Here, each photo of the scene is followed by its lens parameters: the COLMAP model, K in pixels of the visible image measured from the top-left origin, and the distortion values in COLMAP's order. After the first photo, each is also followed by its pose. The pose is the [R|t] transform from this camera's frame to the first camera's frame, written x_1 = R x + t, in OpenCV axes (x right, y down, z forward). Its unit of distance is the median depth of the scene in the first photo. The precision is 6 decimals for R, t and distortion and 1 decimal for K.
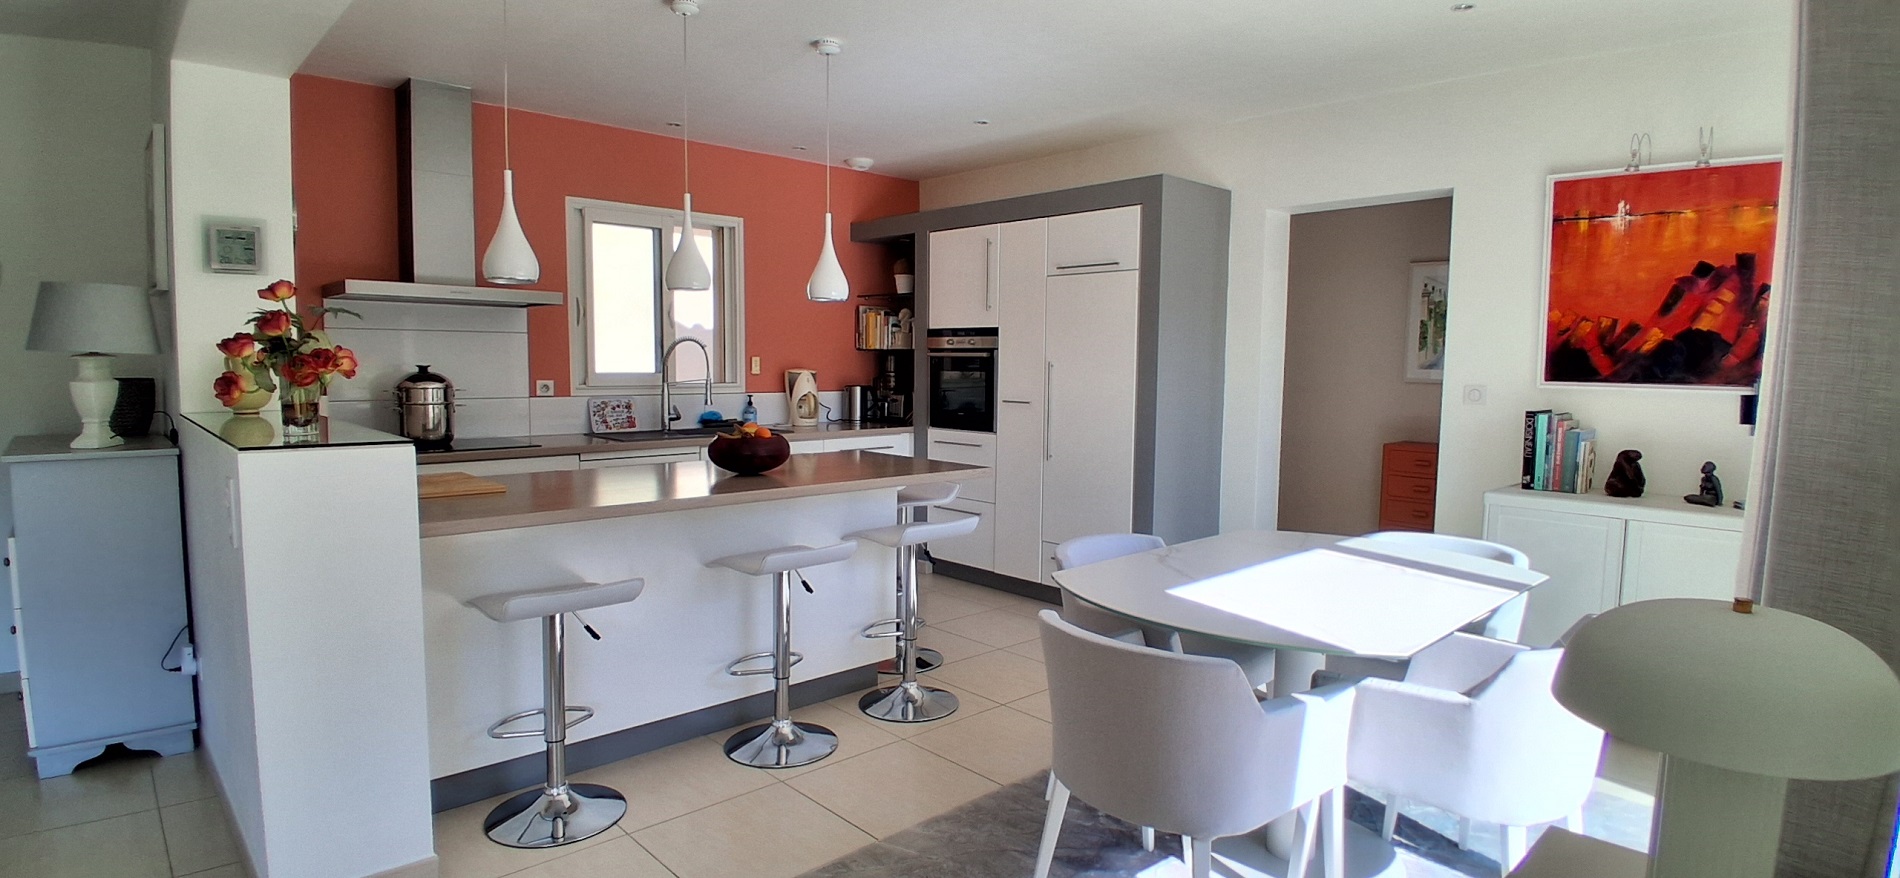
lens RADIAL K [[953.1, 0, 953.8], [0, 953.1, 440.3], [0, 0, 1]] dist [-0.018713, -0.032783]
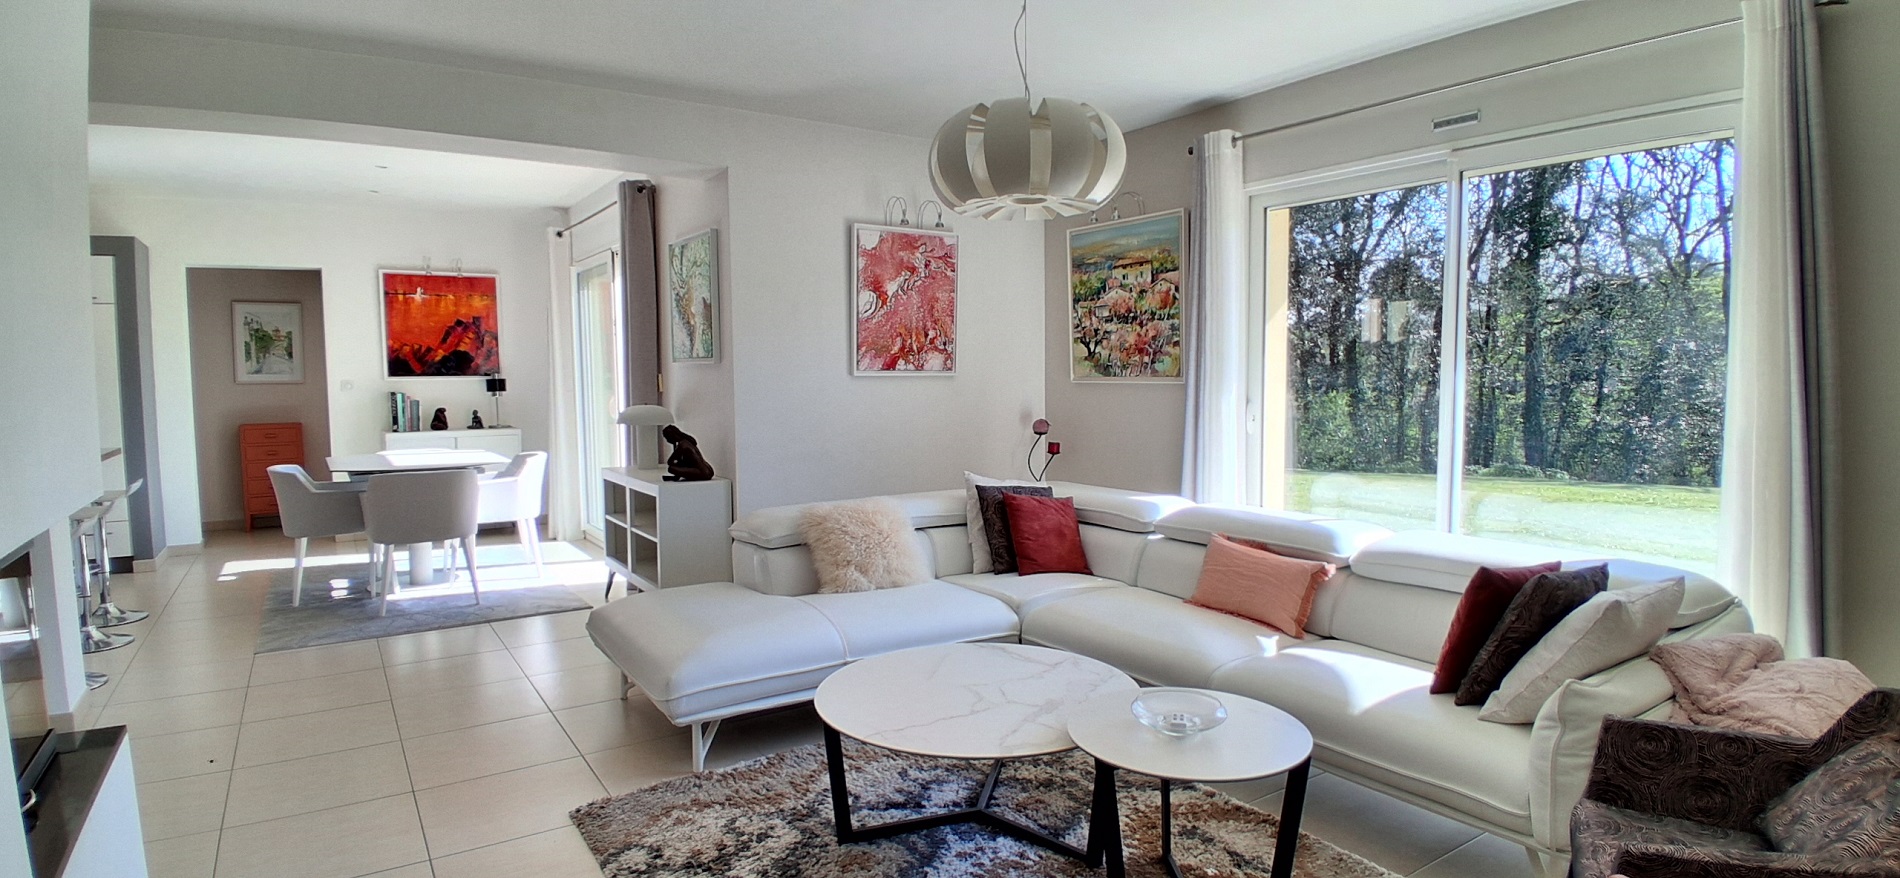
lens RADIAL K [[953.1, 0, 976.0], [0, 953.1, 454.0], [0, 0, 1]] dist [-0.018713, -0.032783]
pose [[0.136595, -0.098156, 0.985752, -0.977775], [0.091363, 0.992086, 0.086127, 0.033069], [-0.986405, 0.078297, 0.144481, -0.391795]]
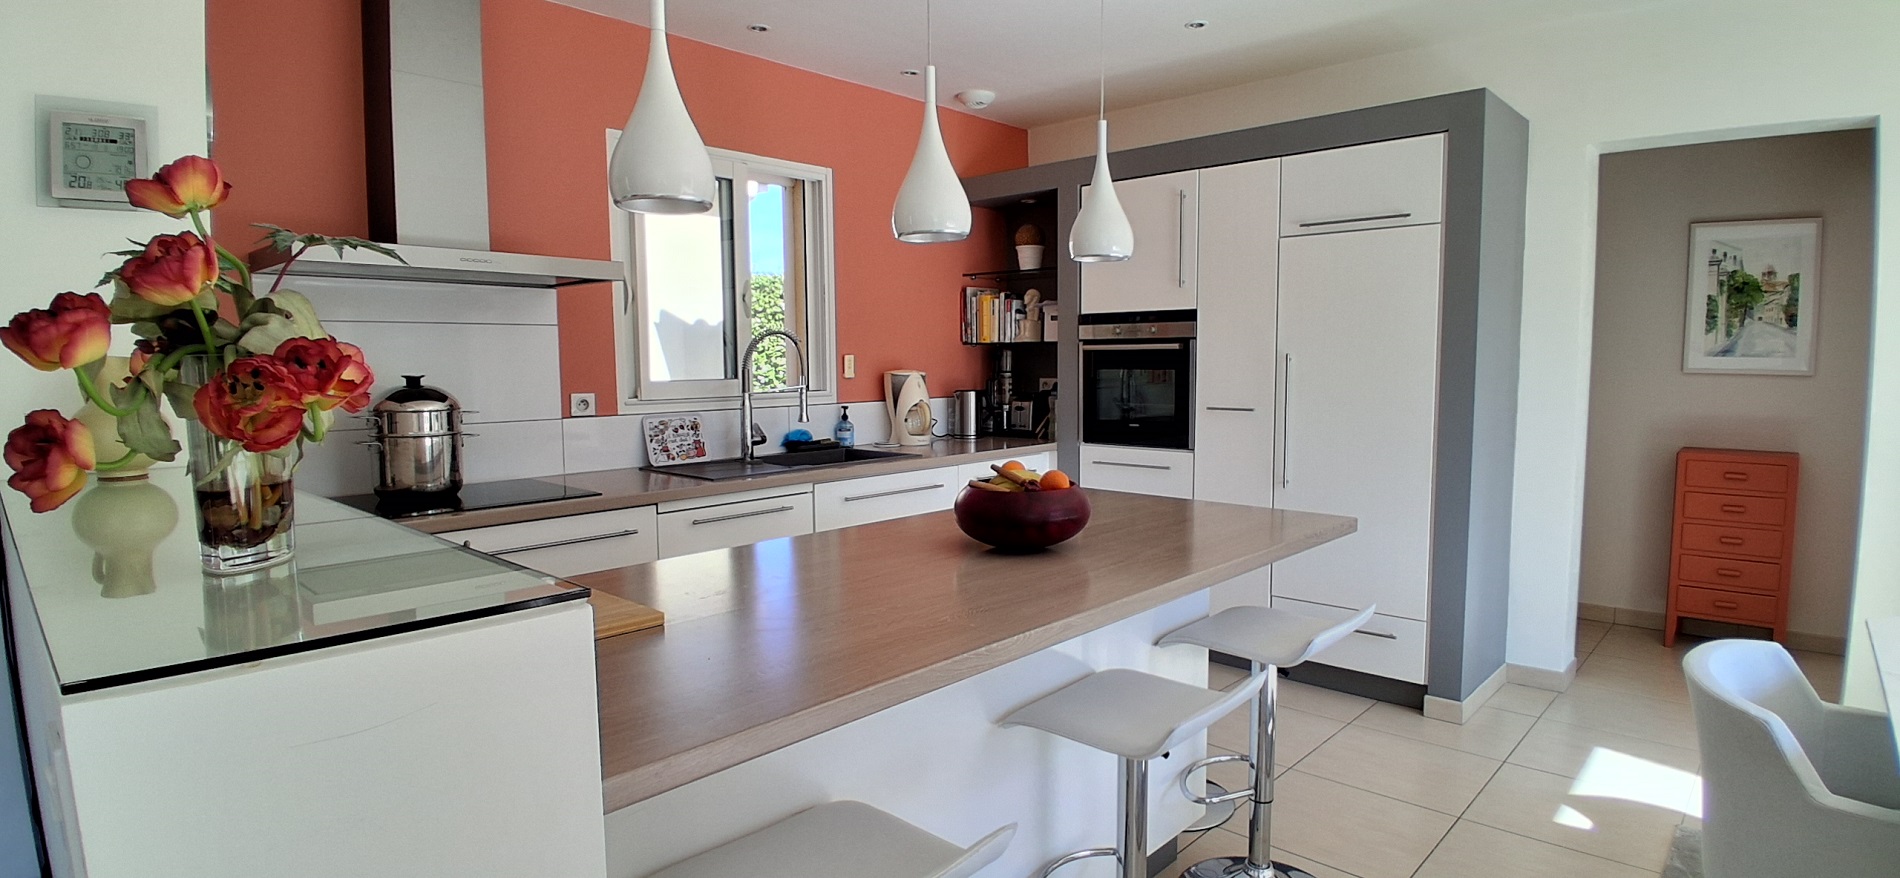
lens RADIAL K [[953.1, 0, 954.1], [0, 953.1, 442.1], [0, 0, 1]] dist [-0.018713, -0.032783]
pose [[0.997403, -0.024506, 0.067724, -0.237300], [0.024181, 0.999692, 0.005621, -0.028428], [-0.067841, -0.003968, 0.997688, 0.328209]]
